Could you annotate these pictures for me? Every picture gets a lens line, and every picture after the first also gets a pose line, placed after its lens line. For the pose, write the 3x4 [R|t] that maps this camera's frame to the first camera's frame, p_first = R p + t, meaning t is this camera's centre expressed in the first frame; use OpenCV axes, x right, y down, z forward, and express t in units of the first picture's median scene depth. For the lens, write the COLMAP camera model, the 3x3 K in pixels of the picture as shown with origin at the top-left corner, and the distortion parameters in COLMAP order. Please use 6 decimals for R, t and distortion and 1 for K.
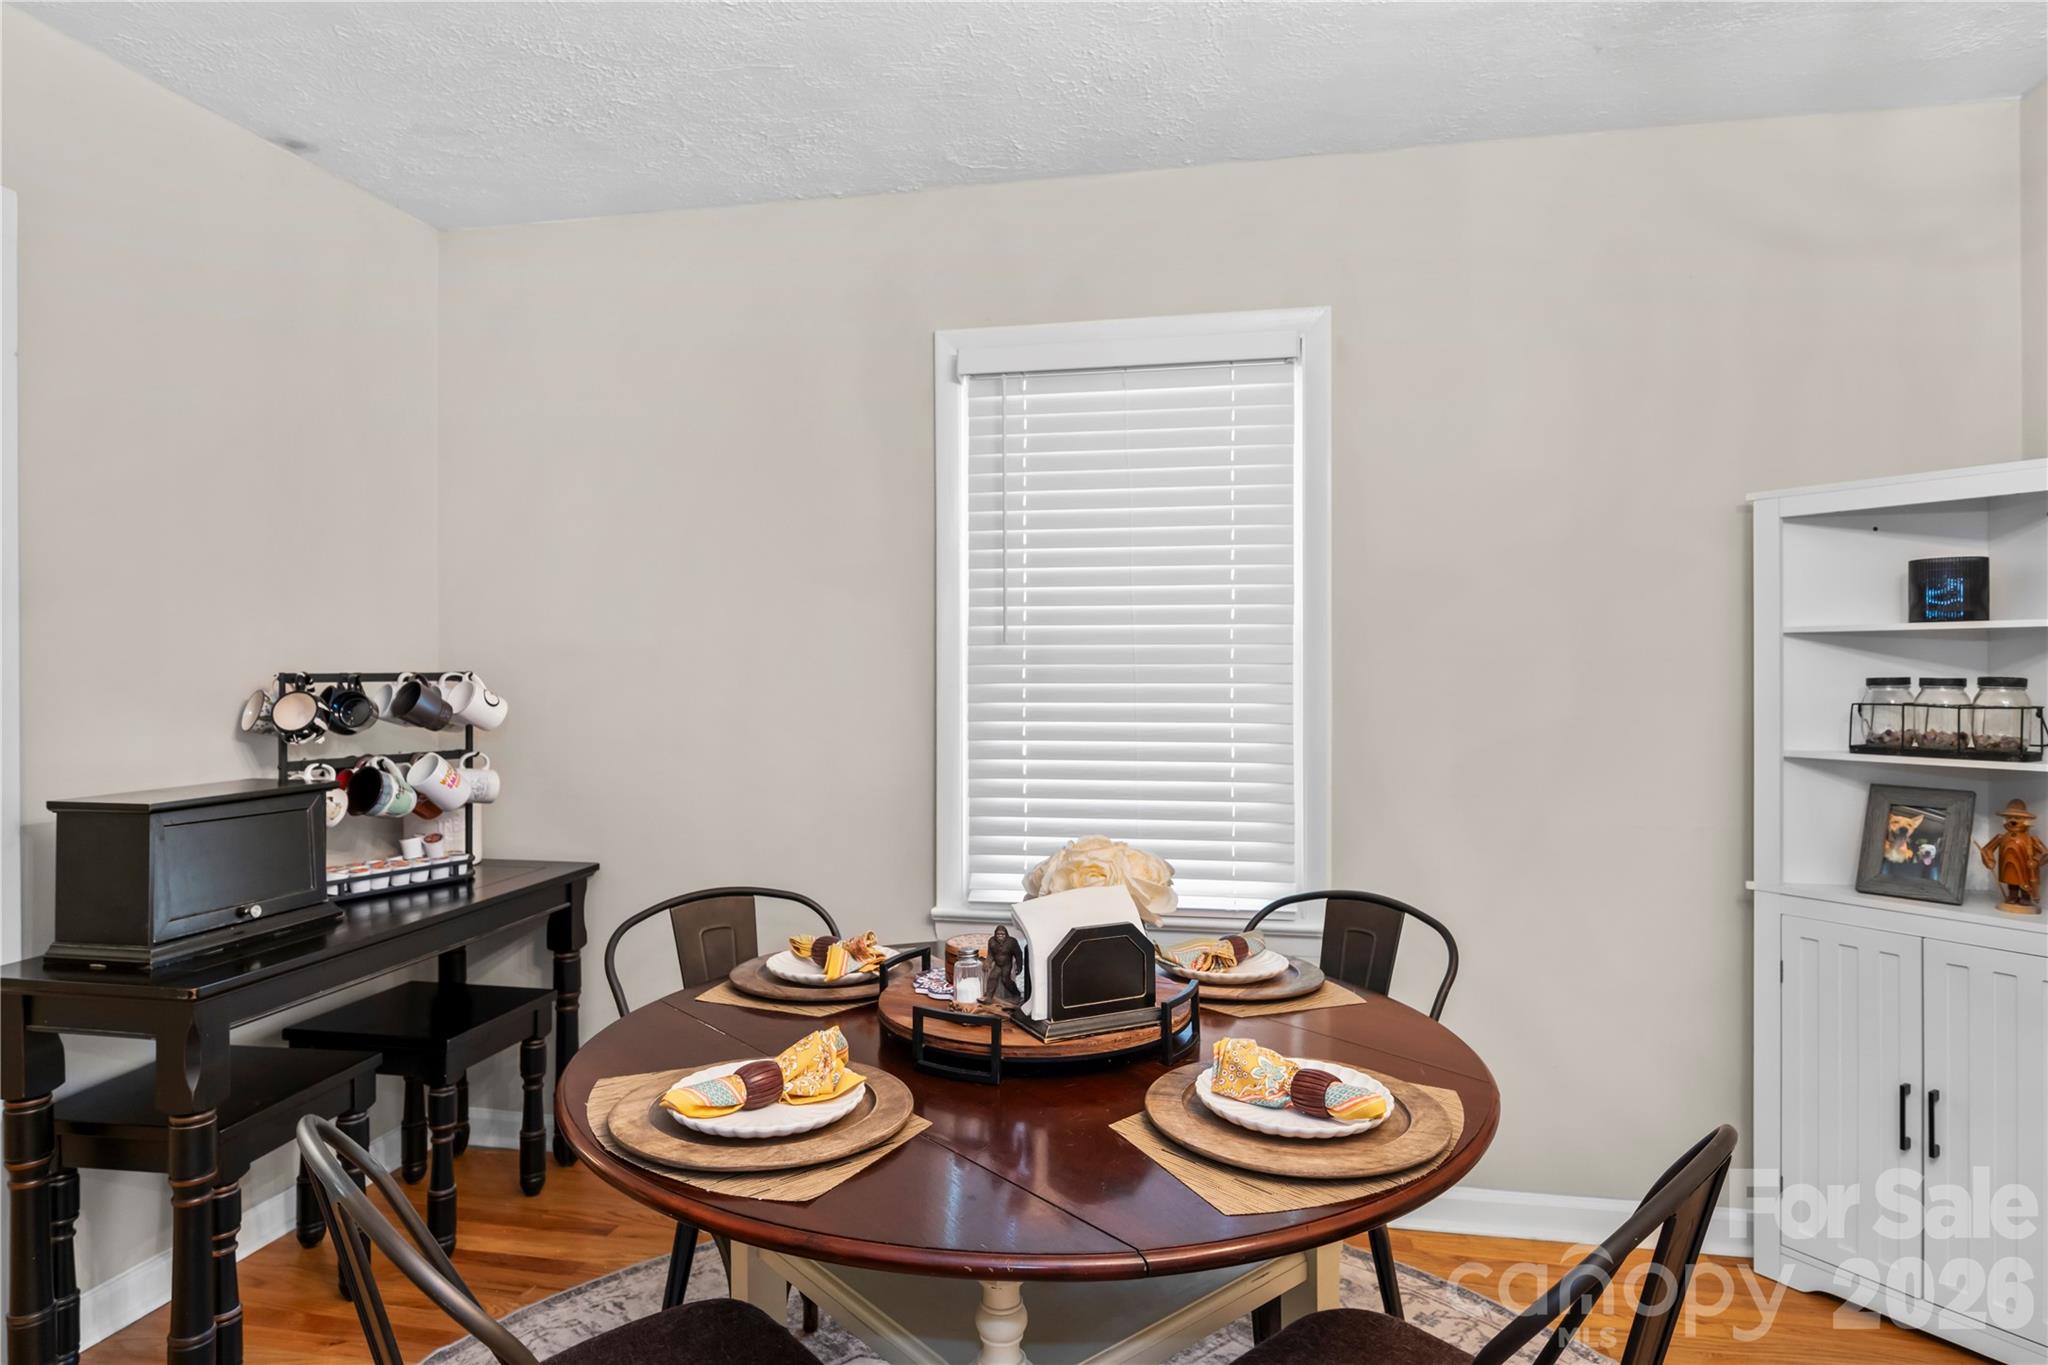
lens RADIAL K [[1156.2, 0, 1028.1], [0, 1156.2, 672.8], [0, 0, 1]] dist [0.000813, -0.000327]
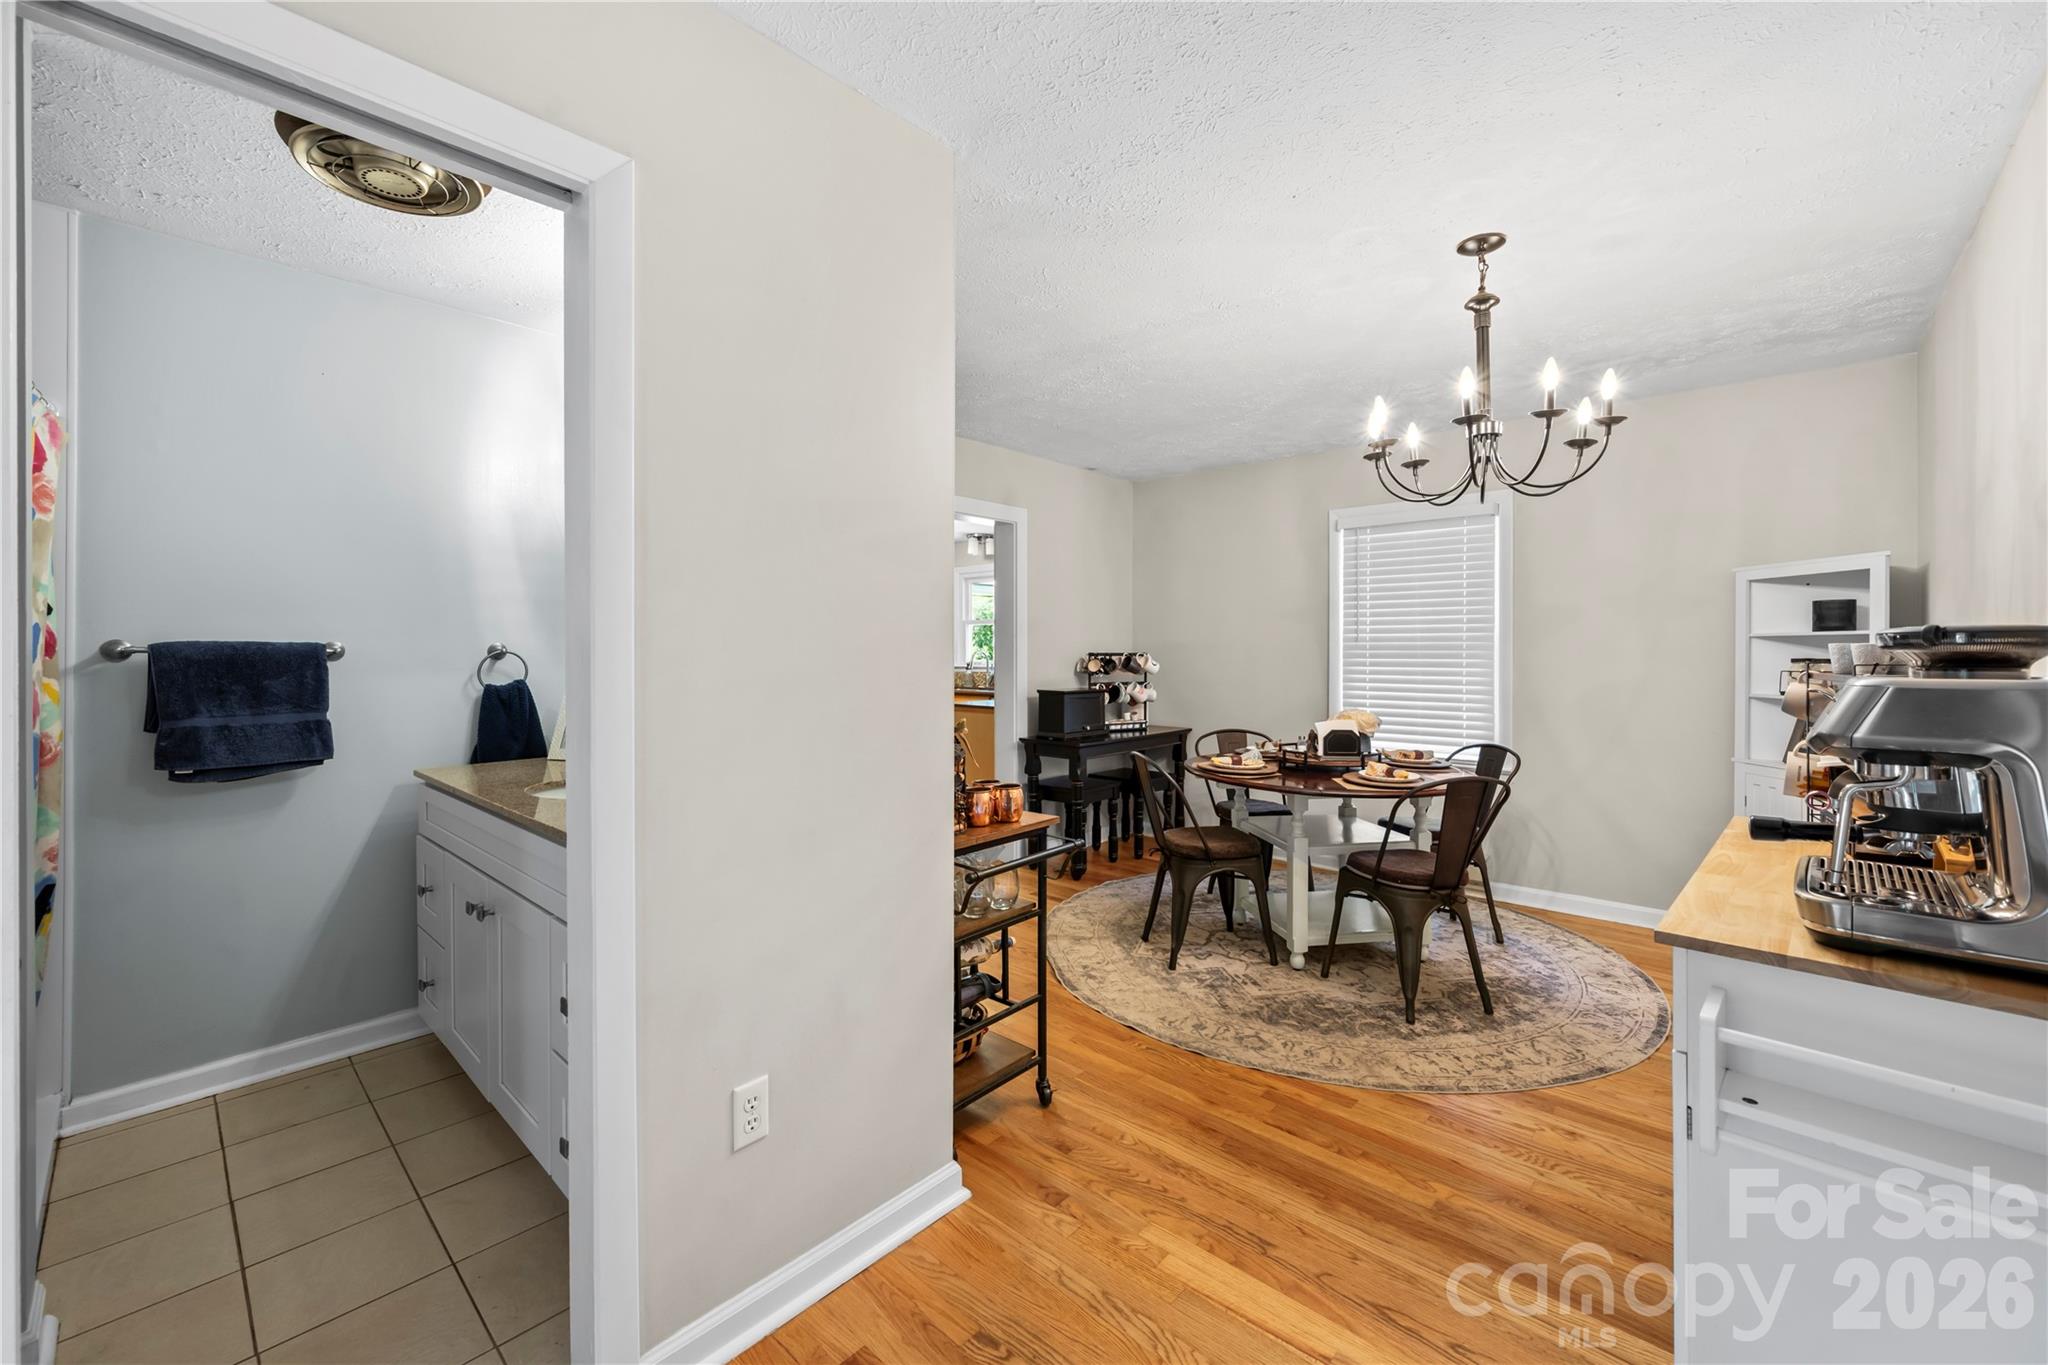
lens RADIAL K [[813.2, 0, 1012.1], [0, 813.2, 650.6], [0, 0, 1]] dist [0.000144, -0.000539]
pose [[0.845490, 0.003130, -0.533982, 0.281568], [-0.006226, 0.999973, -0.003996, 0.003918], [0.533955, 0.006703, 0.845486, -0.815788]]
